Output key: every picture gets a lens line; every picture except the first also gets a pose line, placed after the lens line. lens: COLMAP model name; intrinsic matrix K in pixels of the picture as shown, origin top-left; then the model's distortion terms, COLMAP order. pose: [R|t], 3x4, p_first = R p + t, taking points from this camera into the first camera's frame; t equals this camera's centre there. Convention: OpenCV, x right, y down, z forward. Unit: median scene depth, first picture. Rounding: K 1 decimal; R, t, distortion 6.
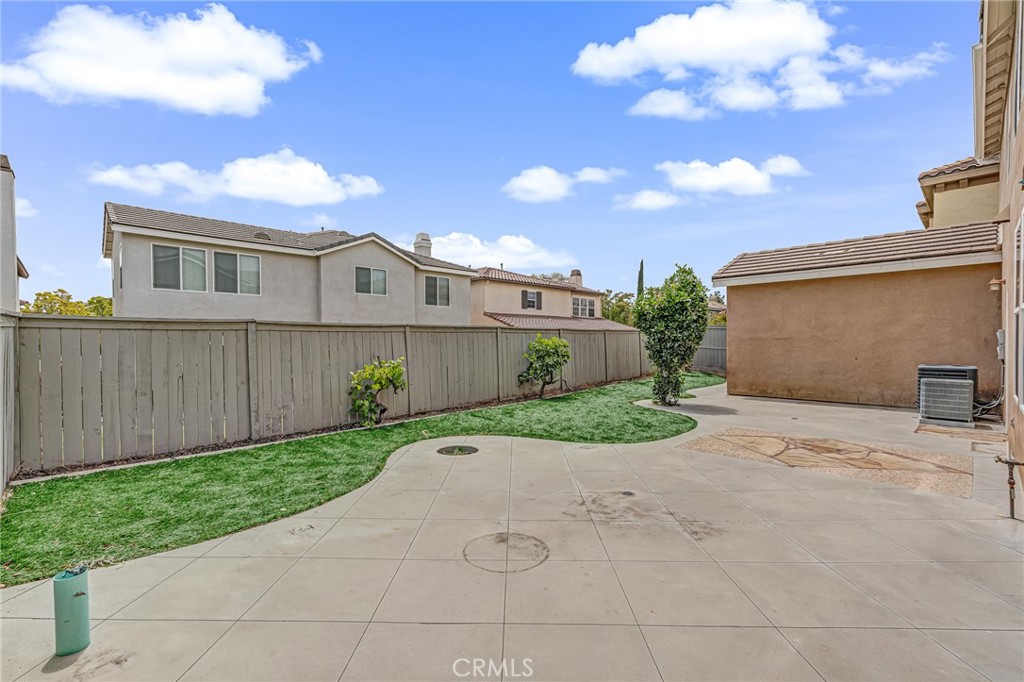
lens RADIAL K [[467.1, 0, 531.2], [0, 467.1, 352.7], [0, 0, 1]] dist [-0.000615, -0.000354]
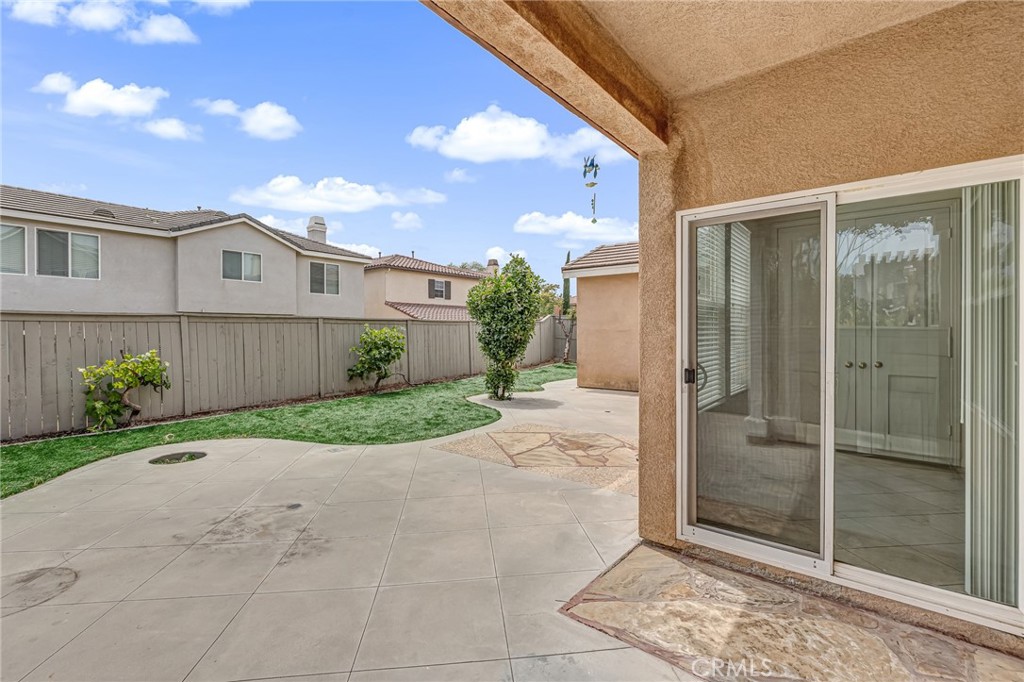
lens RADIAL K [[467.1, 0, 544.9], [0, 467.1, 343.0], [0, 0, 1]] dist [-0.000615, -0.000354]
pose [[0.991636, -0.000245, 0.129068, 0.248682], [0.000256, 1.000000, -0.000067, -0.004132], [-0.129068, 0.000099, 0.991636, 0.024300]]
